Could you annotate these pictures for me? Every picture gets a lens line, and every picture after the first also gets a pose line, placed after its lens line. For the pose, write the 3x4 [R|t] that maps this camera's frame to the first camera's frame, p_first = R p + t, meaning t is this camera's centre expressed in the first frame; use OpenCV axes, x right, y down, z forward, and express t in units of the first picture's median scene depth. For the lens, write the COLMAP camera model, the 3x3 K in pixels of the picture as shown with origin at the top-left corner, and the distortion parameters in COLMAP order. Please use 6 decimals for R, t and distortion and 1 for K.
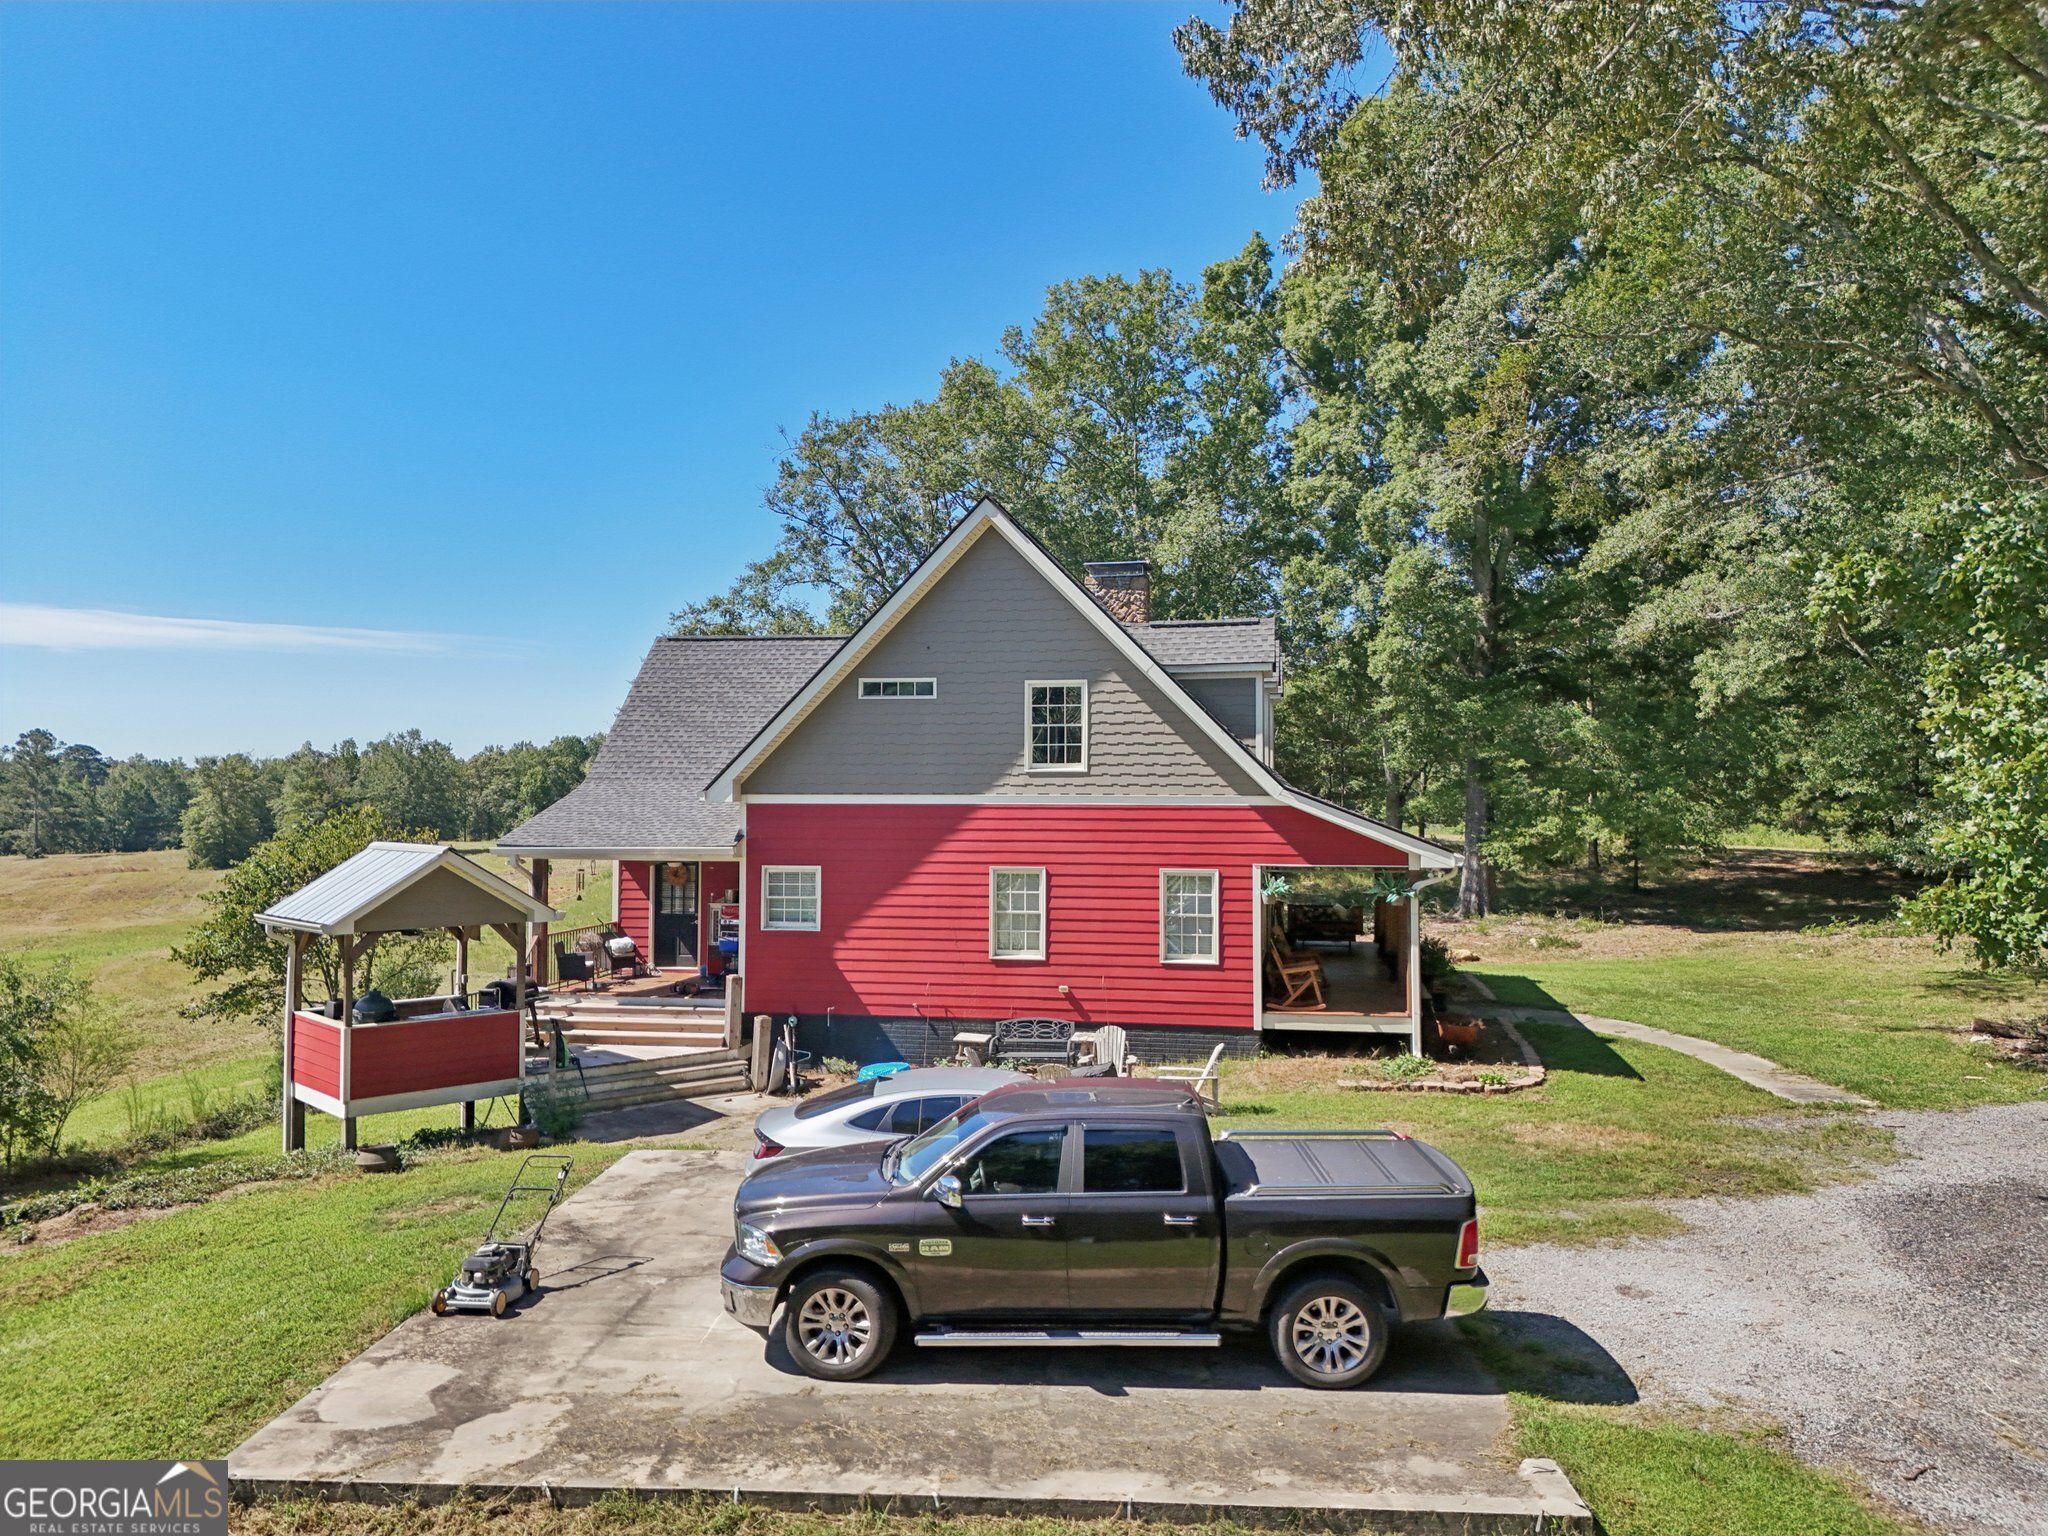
lens RADIAL K [[1513.8, 0, 1006.6], [0, 1513.8, 766.2], [0, 0, 1]] dist [0.062148, -0.038222]
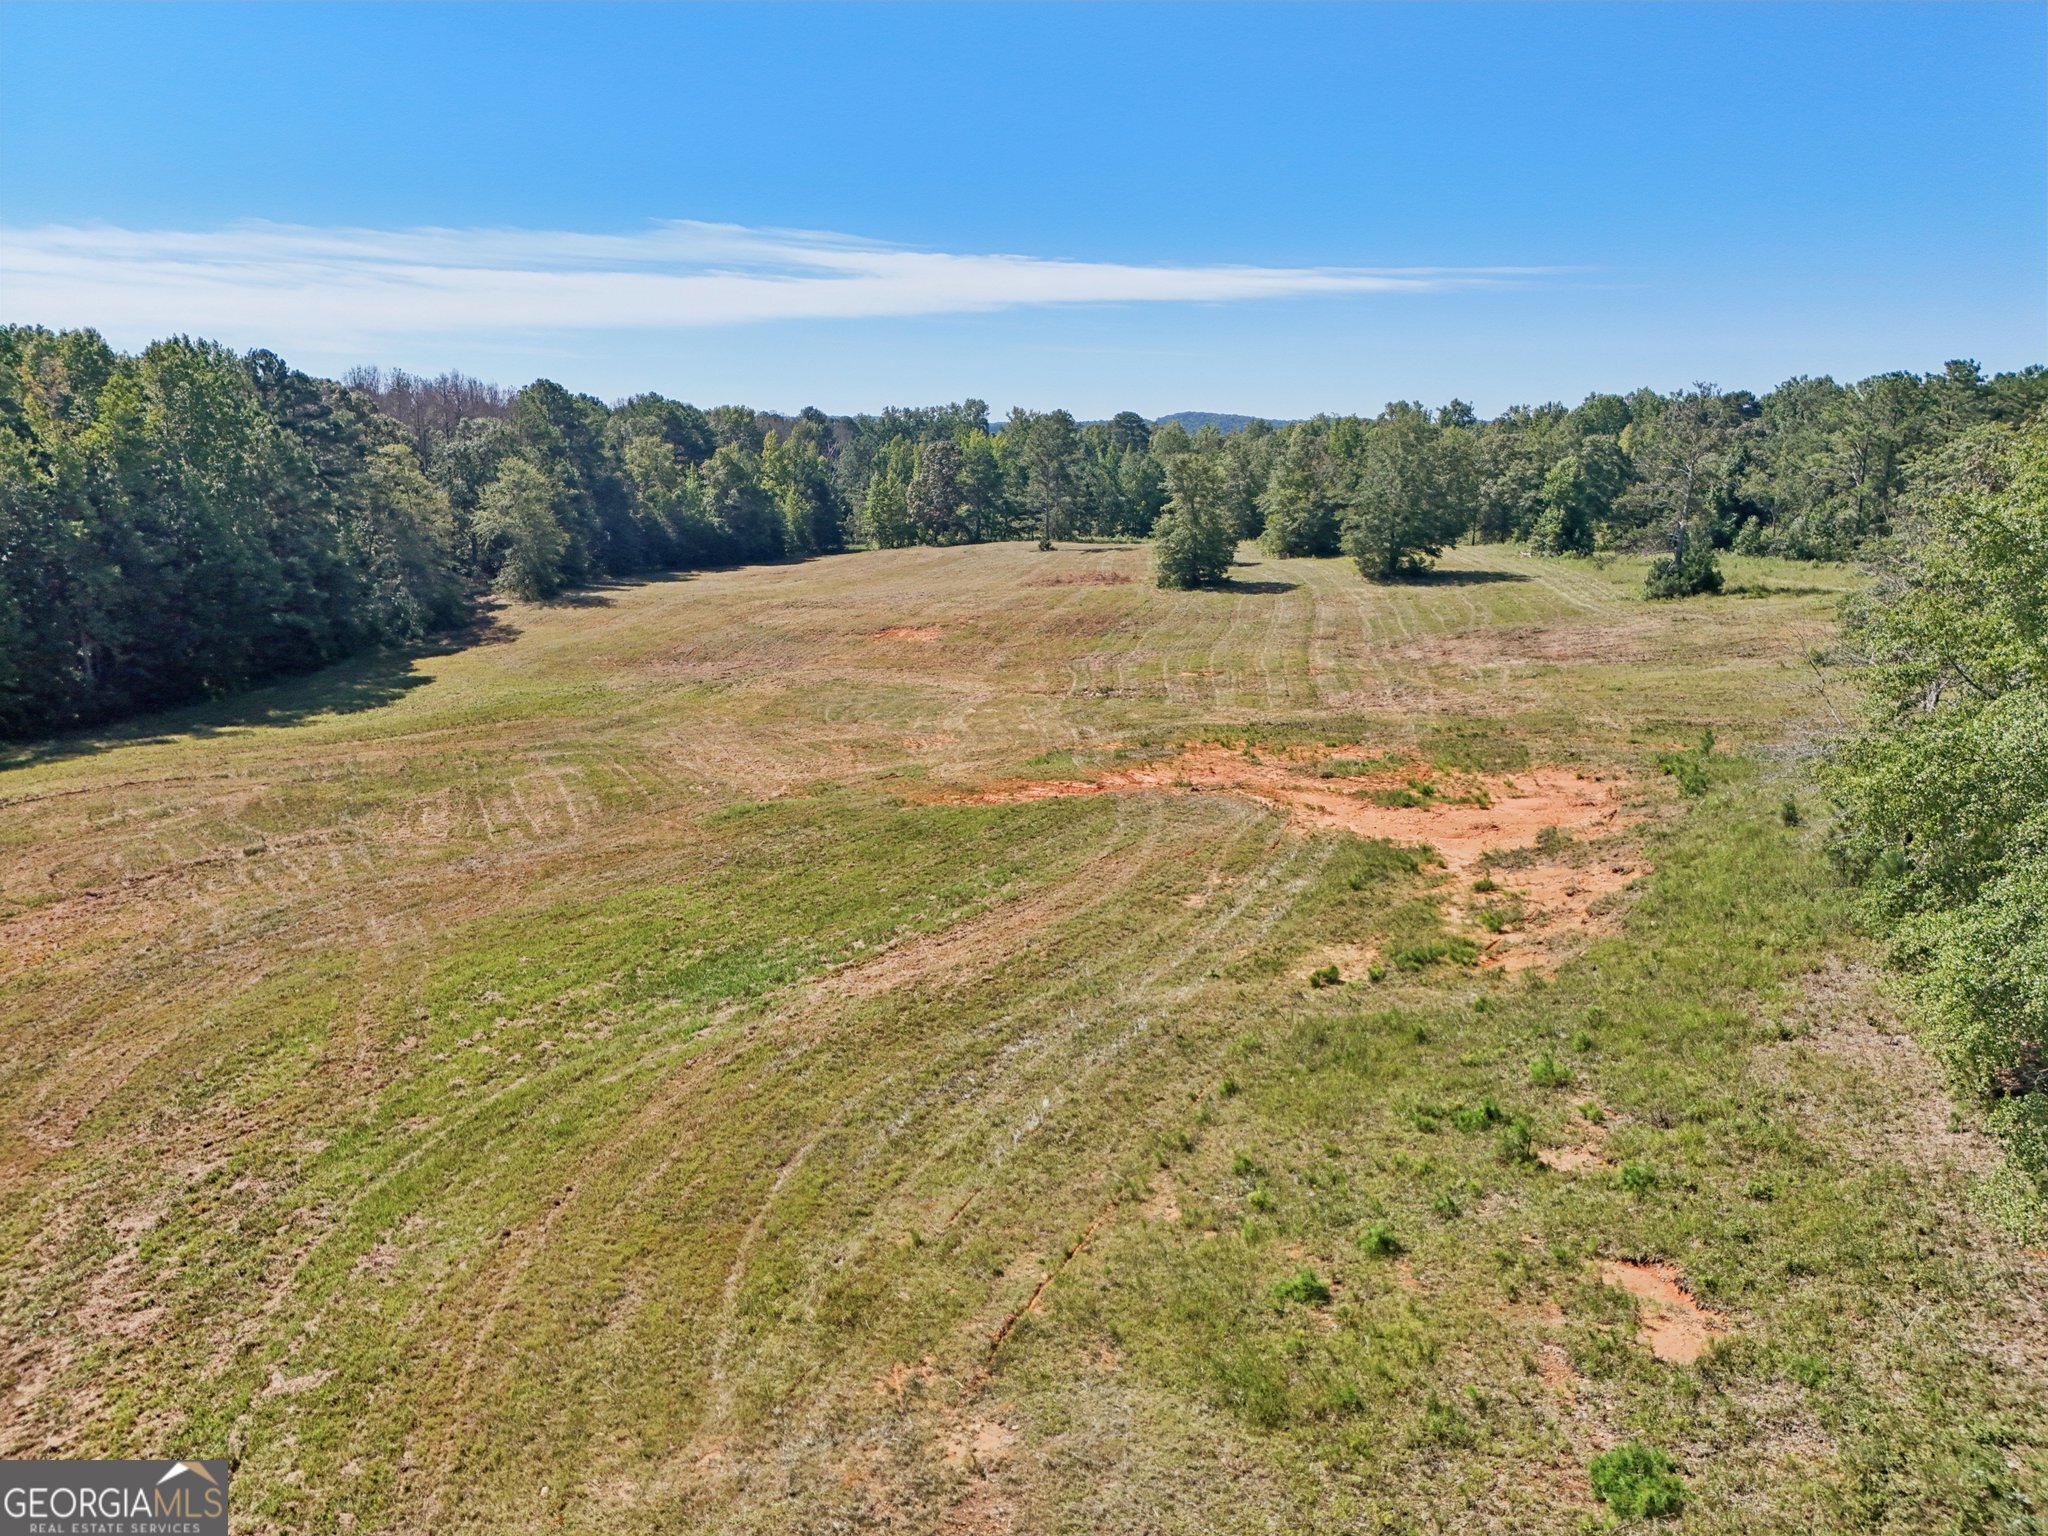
lens RADIAL K [[1513.8, 0, 1020.3], [0, 1513.8, 764.1], [0, 0, 1]] dist [0.062148, -0.038222]
pose [[0.805564, 0.124853, -0.579205, -0.069265], [0.009599, 0.974668, 0.223448, -0.024275], [0.592431, -0.185562, 0.783959, 0.216372]]
